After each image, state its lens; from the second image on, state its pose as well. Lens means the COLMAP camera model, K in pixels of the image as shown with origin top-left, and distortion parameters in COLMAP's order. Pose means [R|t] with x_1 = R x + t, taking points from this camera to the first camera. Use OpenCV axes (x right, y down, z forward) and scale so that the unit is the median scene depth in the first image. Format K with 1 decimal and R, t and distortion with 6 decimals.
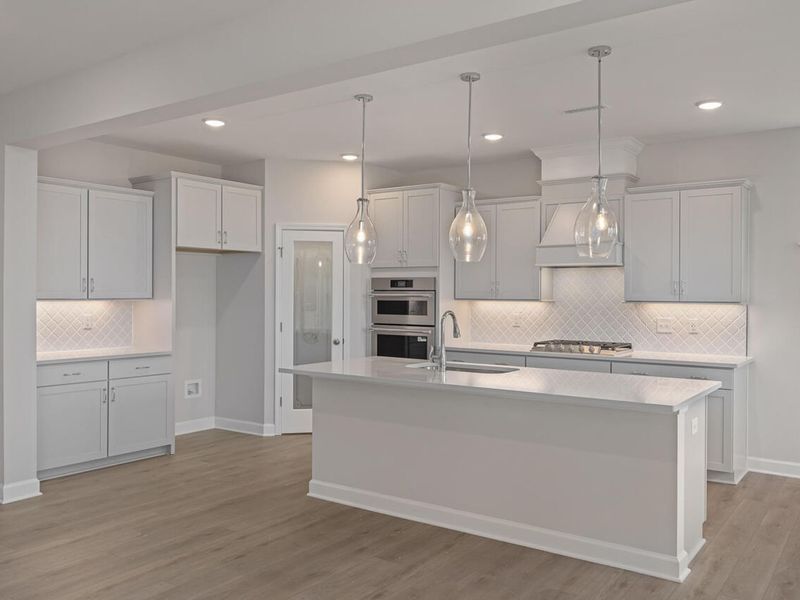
lens RADIAL K [[686.9, 0, 403.5], [0, 686.9, 297.9], [0, 0, 1]] dist [-0.005506, -0.001680]
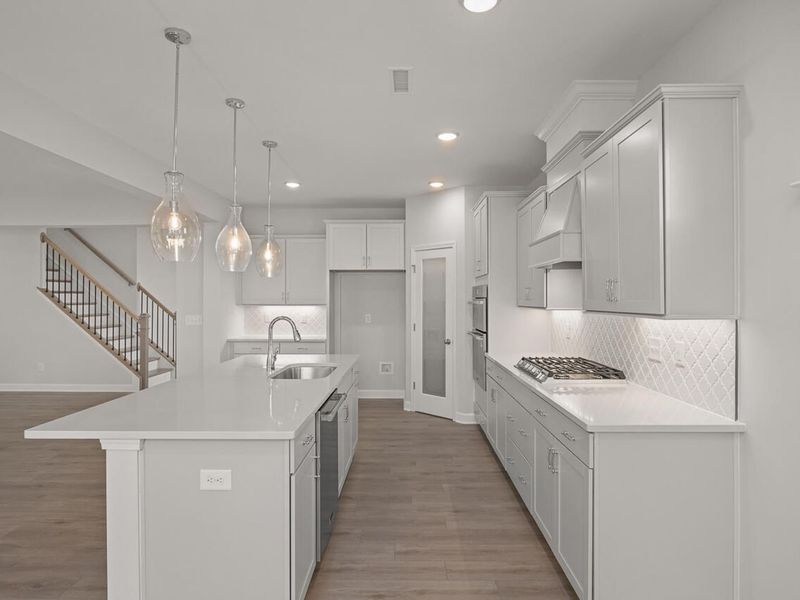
lens RADIAL K [[464.4, 0, 402.4], [0, 464.4, 296.5], [0, 0, 1]] dist [-0.003587, -0.004153]
pose [[0.576818, -0.010524, -0.816805, 0.626712], [-0.003938, 0.999870, -0.015664, -0.001477], [0.816863, 0.012252, 0.576701, 0.579651]]
